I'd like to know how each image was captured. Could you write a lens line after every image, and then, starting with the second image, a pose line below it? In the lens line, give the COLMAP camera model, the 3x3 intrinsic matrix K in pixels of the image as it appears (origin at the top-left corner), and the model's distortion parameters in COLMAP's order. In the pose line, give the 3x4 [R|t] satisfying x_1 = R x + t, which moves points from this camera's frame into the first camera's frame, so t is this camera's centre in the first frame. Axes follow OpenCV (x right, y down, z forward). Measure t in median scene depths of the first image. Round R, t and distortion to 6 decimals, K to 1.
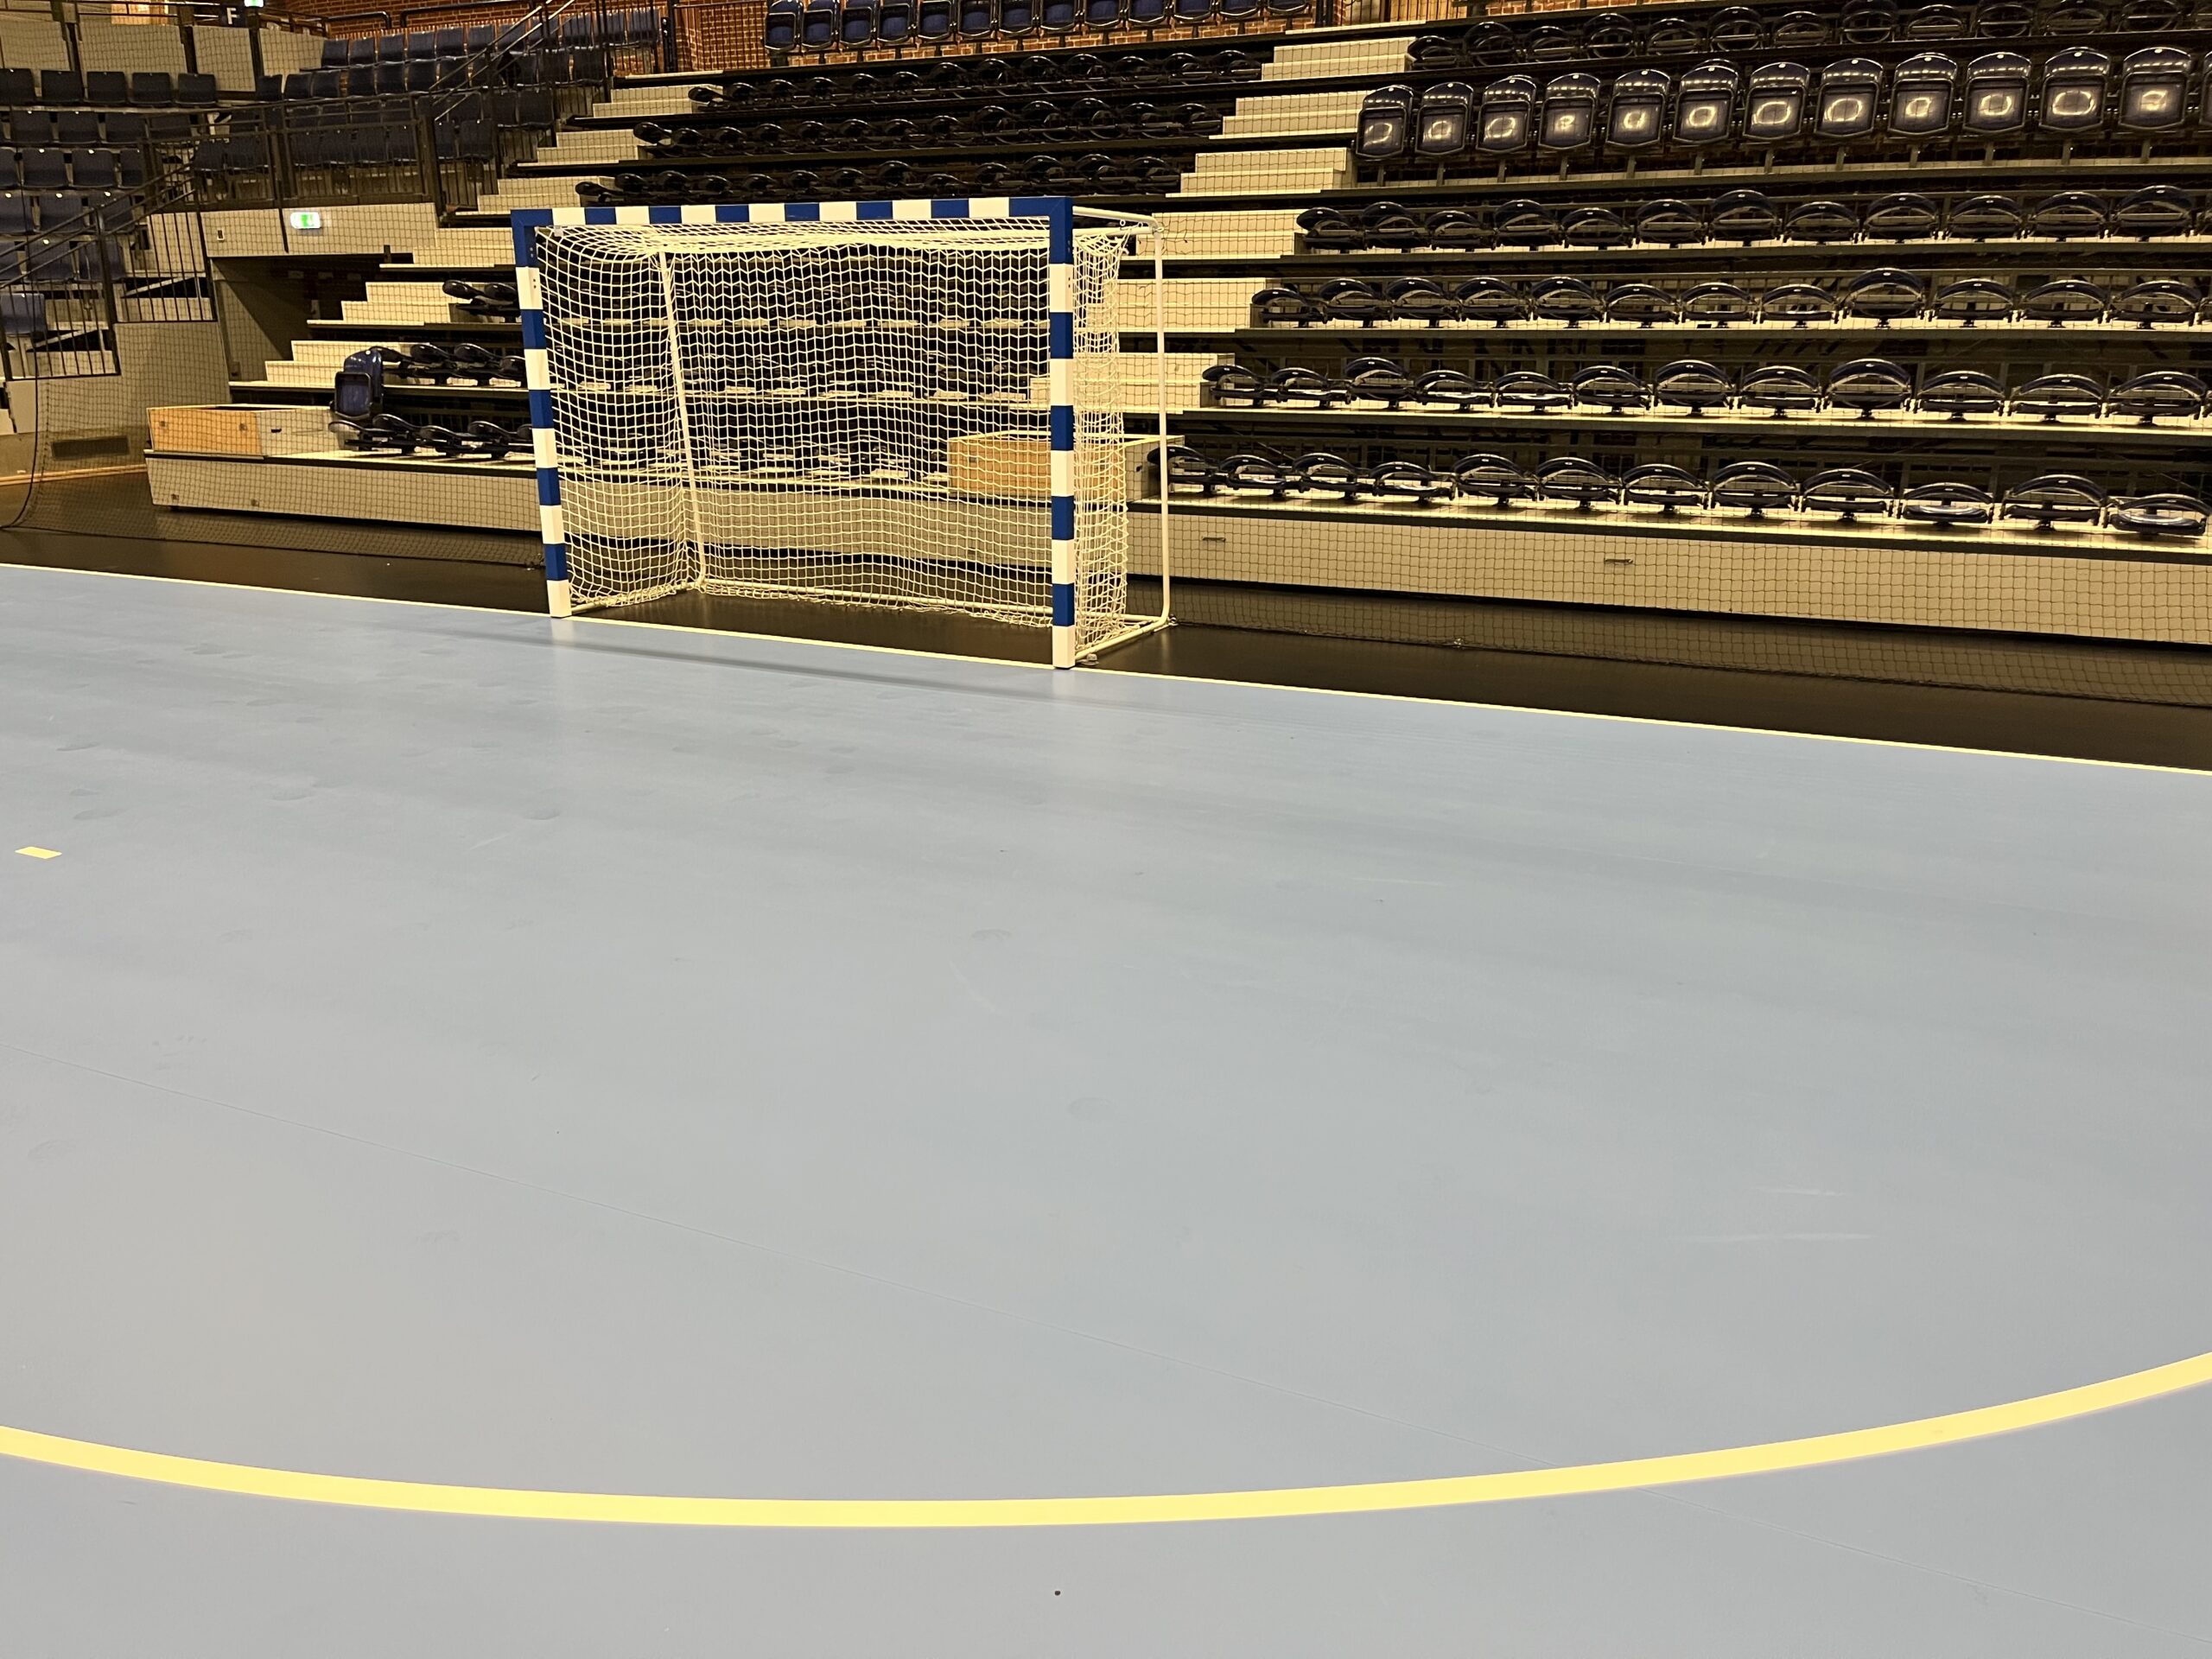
lens RADIAL K [[1694.6, 0, 1130.2], [0, 1694.6, 816.5], [0, 0, 1]] dist [0.075386, -0.114906]
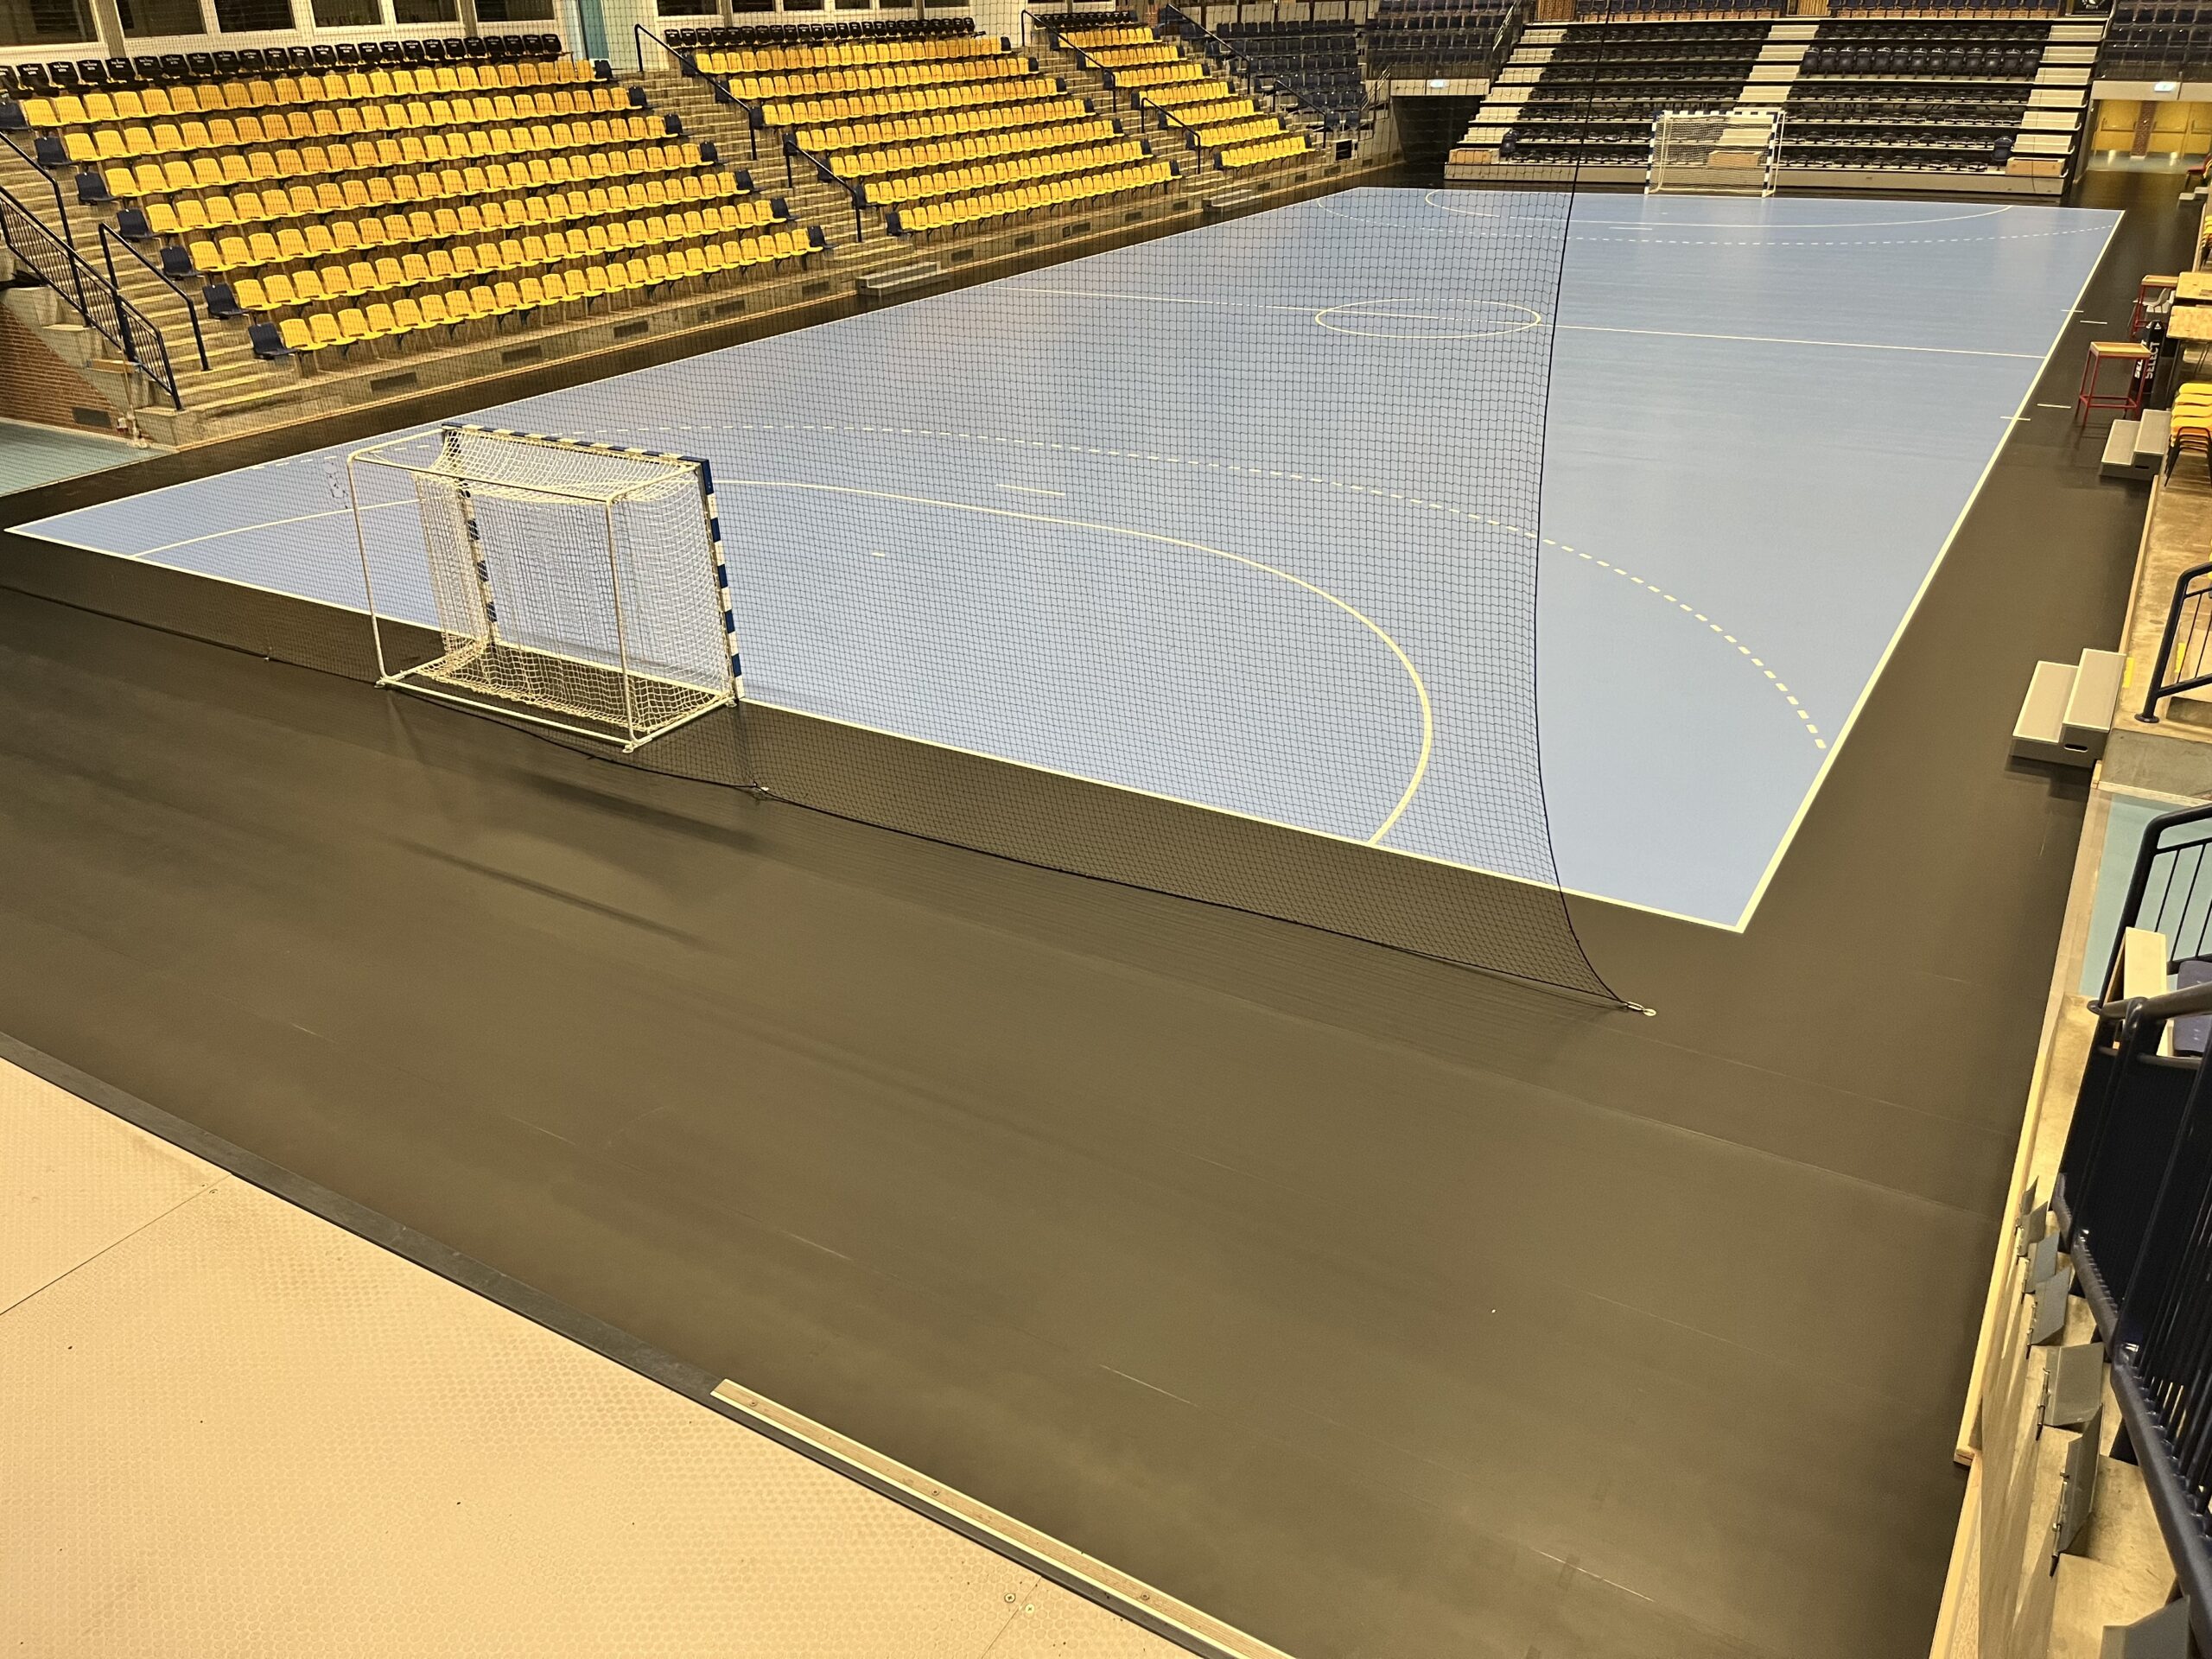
lens RADIAL K [[1679.2, 0, 1106.0], [0, 1679.2, 829.5], [0, 0, 1]] dist [0.104259, -0.151861]
pose [[0.992962, 0.026278, -0.115479, -0.879376], [-0.006415, 0.985575, 0.169117, 0.605805], [0.118257, -0.167186, 0.978807, -3.016241]]
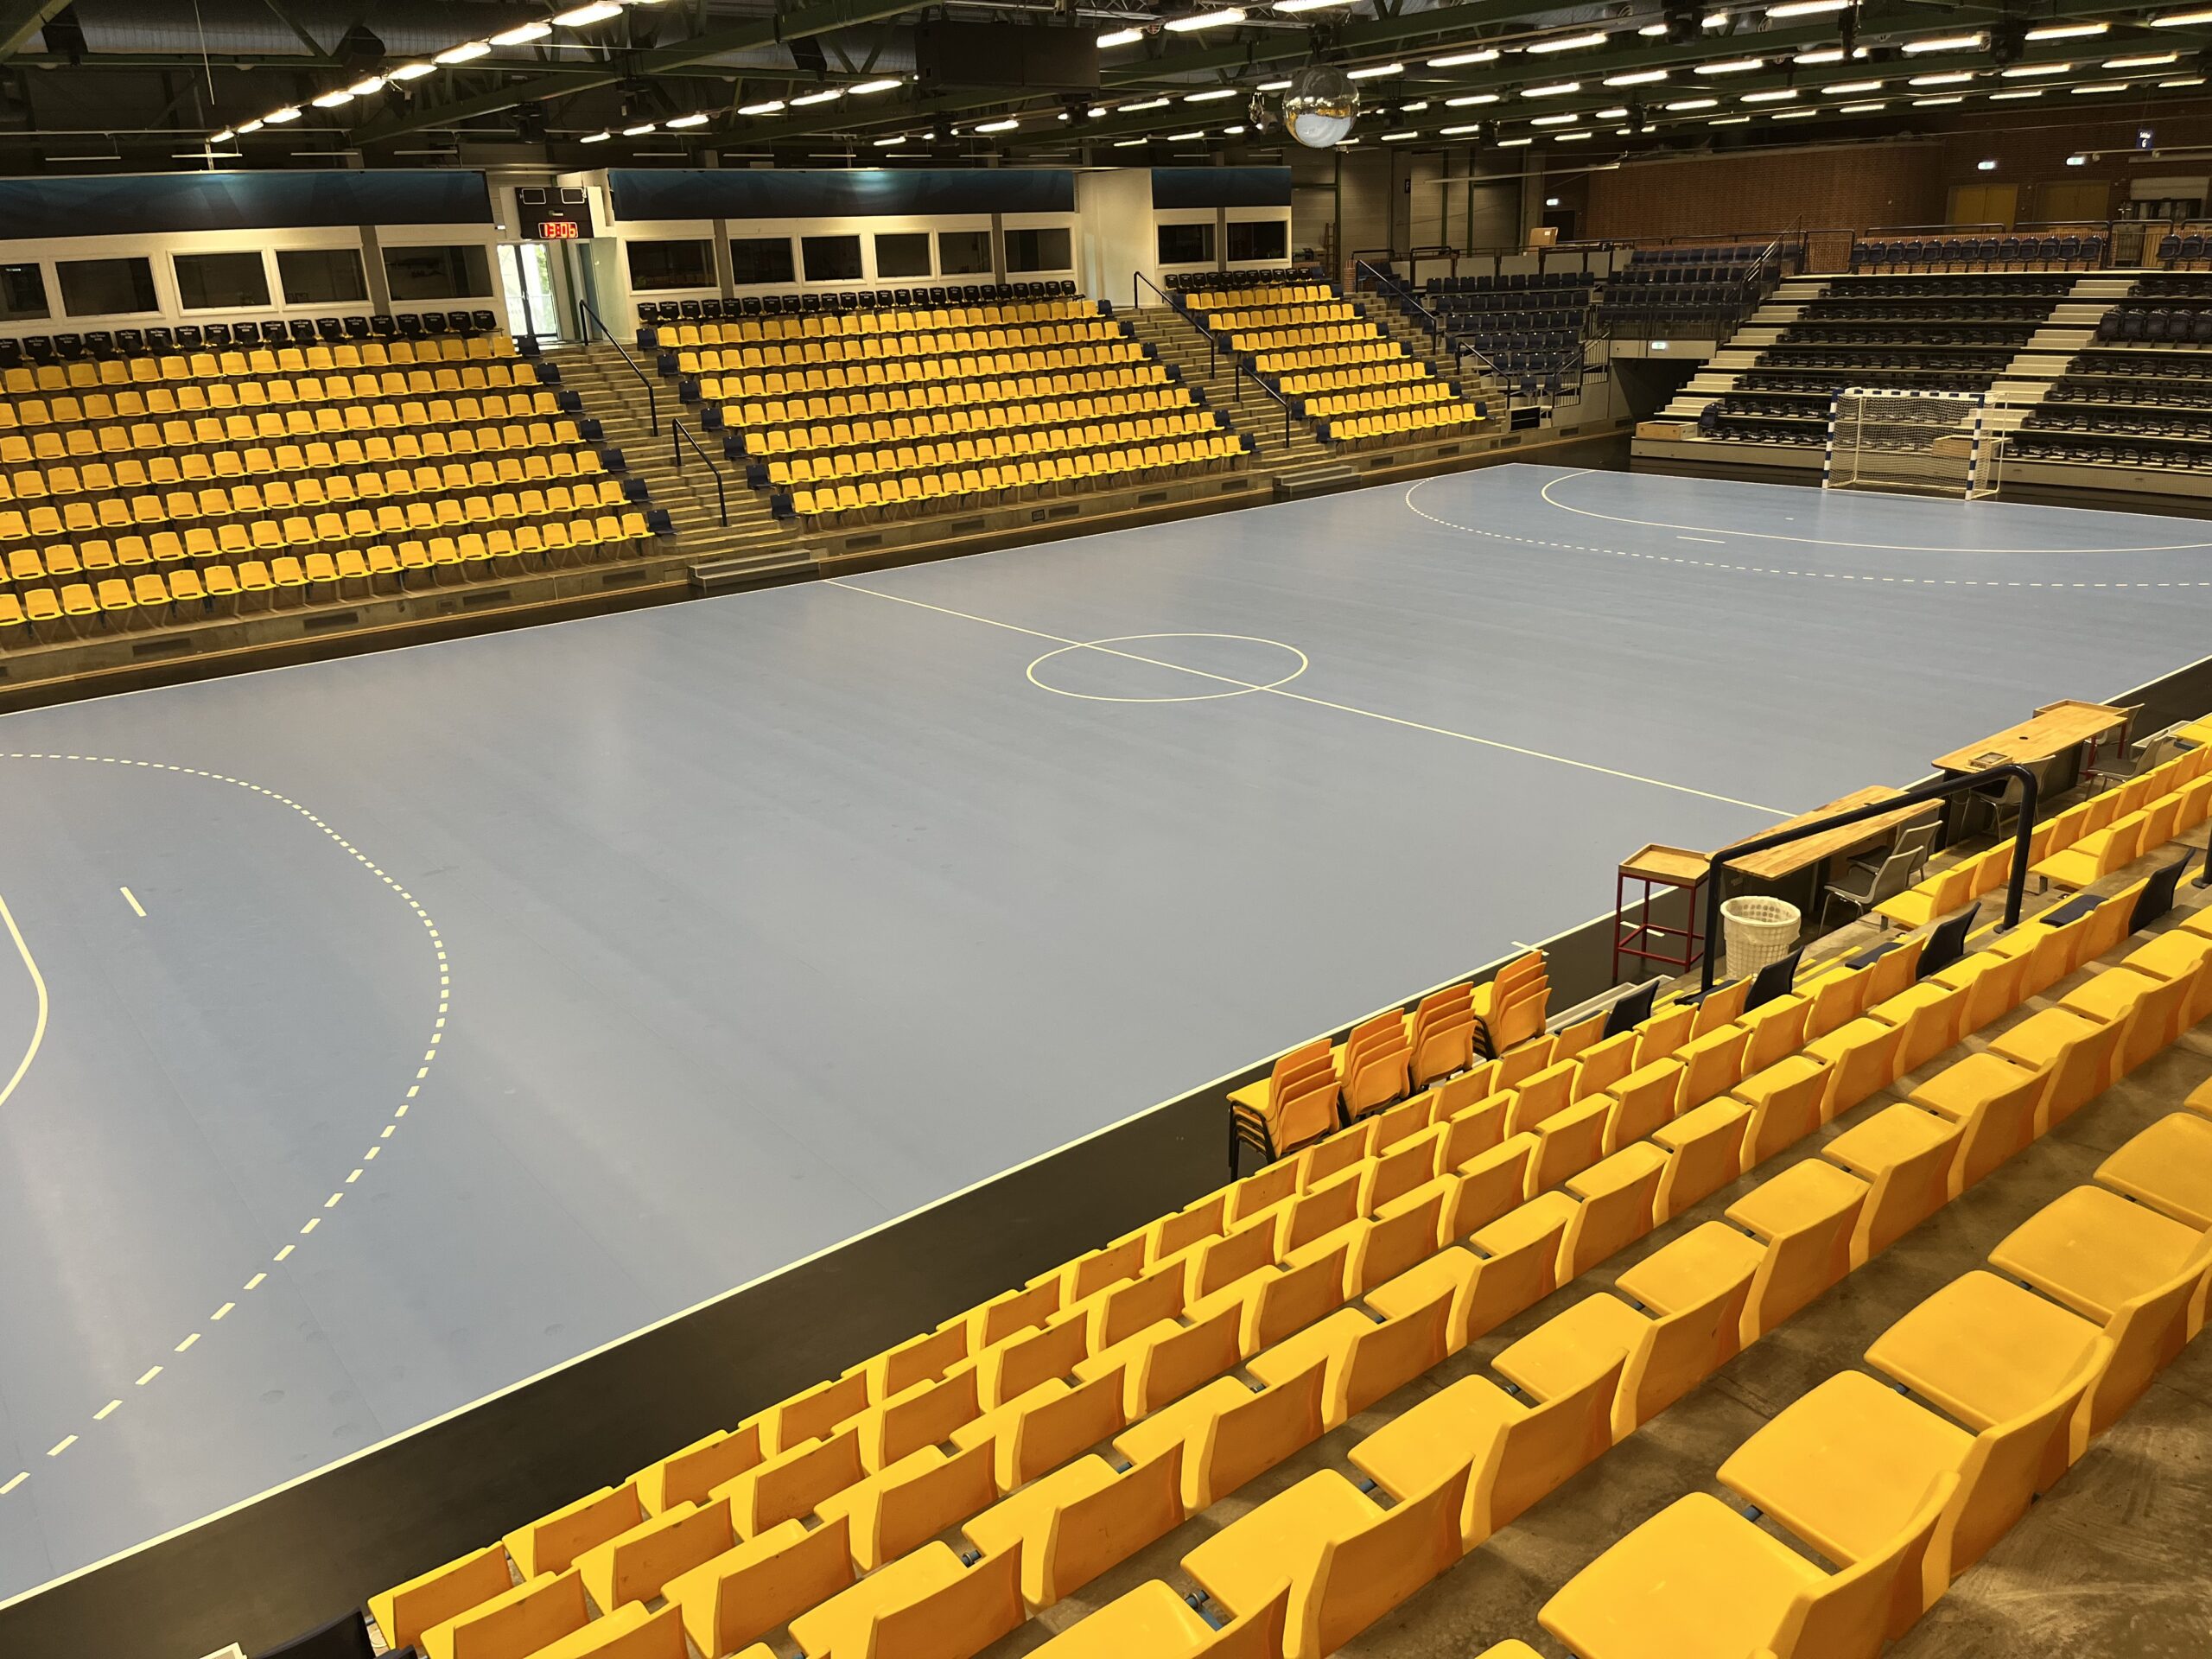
lens RADIAL K [[1694.6, 0, 1130.2], [0, 1694.6, 816.5], [0, 0, 1]] dist [0.075386, -0.114906]
pose [[0.894560, 0.105449, -0.434330, 0.017375], [-0.086642, 0.994249, 0.062940, 0.360645], [0.438470, -0.018673, 0.898552, -2.242538]]
